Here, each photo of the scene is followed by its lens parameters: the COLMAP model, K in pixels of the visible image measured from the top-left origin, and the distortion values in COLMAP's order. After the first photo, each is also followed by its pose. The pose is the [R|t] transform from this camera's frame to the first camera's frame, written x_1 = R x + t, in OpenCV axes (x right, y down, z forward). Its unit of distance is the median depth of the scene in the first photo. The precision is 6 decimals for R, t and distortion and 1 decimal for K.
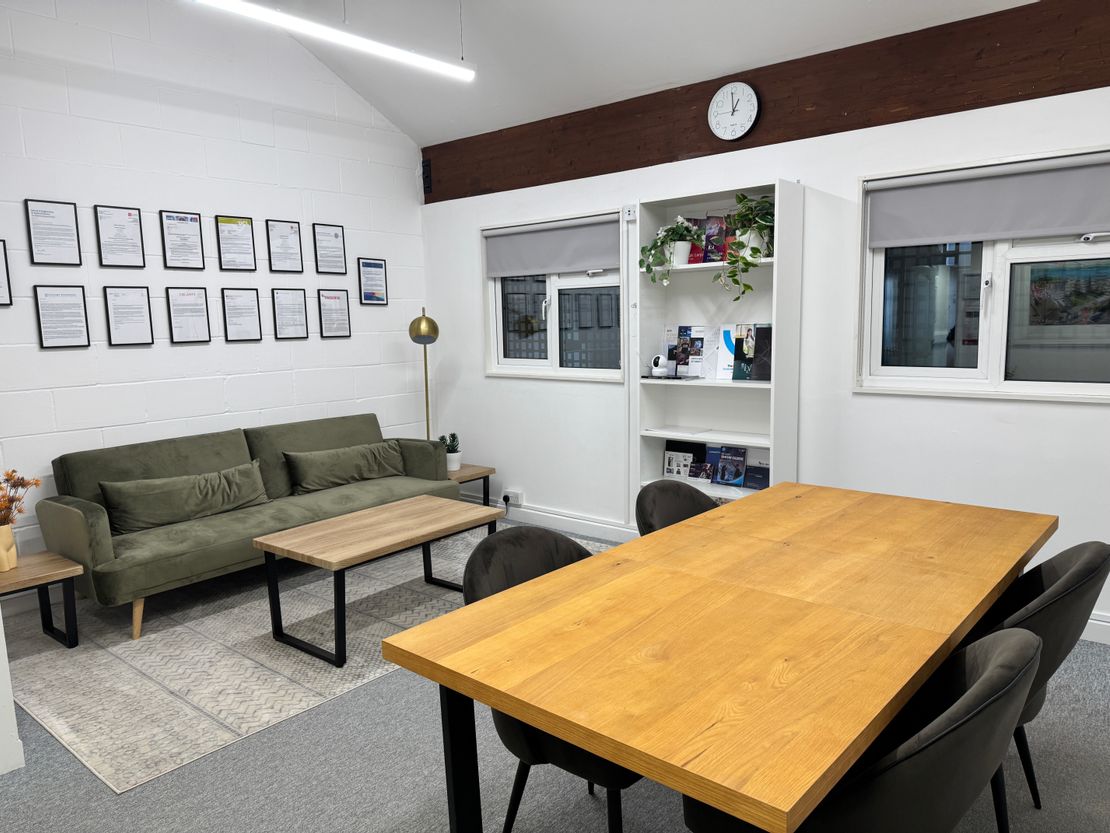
lens RADIAL K [[780.6, 0, 555.0], [0, 780.6, 416.5], [0, 0, 1]] dist [0.100595, -0.173877]
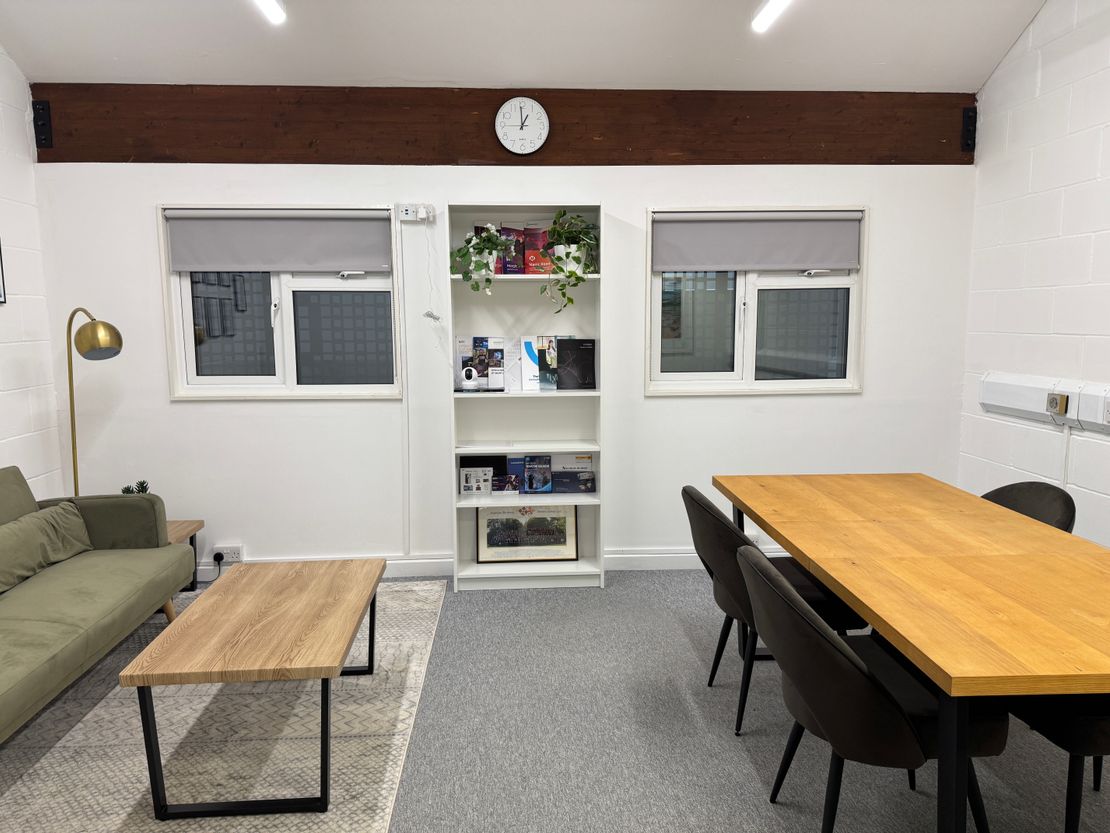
lens RADIAL K [[780.9, 0, 555.0], [0, 780.9, 416.5], [0, 0, 1]] dist [0.112800, -0.165728]
pose [[0.720485, -0.067040, 0.690222, -0.459135], [0.076459, 0.996927, 0.017018, -0.027672], [-0.689242, 0.040512, 0.723398, 0.247447]]
